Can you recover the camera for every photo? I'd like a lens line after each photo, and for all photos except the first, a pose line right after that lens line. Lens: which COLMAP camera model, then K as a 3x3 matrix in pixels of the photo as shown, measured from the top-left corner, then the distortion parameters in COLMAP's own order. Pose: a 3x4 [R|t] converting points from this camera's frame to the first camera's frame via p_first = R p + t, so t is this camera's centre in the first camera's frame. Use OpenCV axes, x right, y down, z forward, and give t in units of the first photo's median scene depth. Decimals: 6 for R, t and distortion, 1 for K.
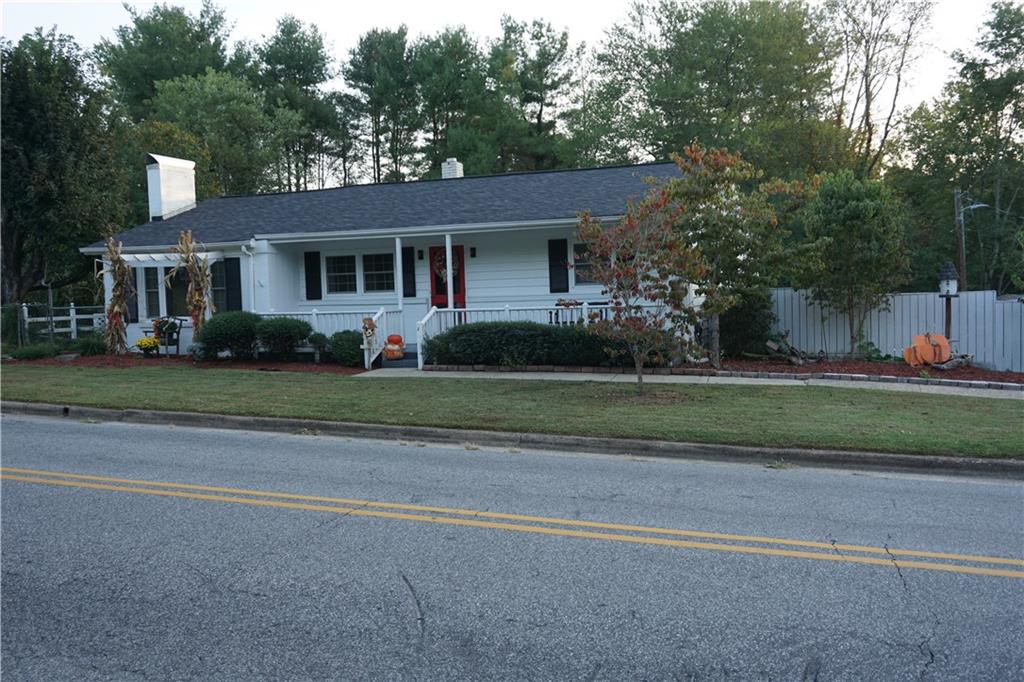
lens RADIAL K [[917.8, 0, 512.2], [0, 917.8, 335.9], [0, 0, 1]] dist [-0.015695, 0.008565]
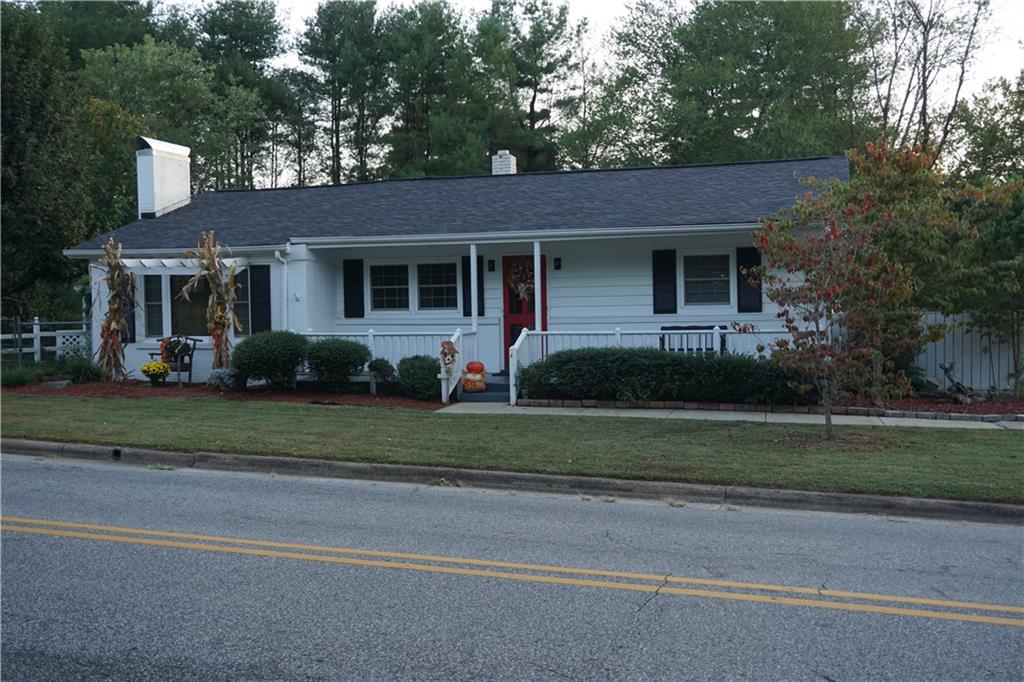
lens RADIAL K [[1078.2, 0, 512.0], [0, 1078.2, 344.8], [0, 0, 1]] dist [-0.015995, 0.000000]
pose [[0.998356, 0.012728, 0.055878, -0.142130], [-0.011867, 0.999806, -0.015710, -0.001765], [-0.056067, 0.015022, 0.998314, 0.028838]]
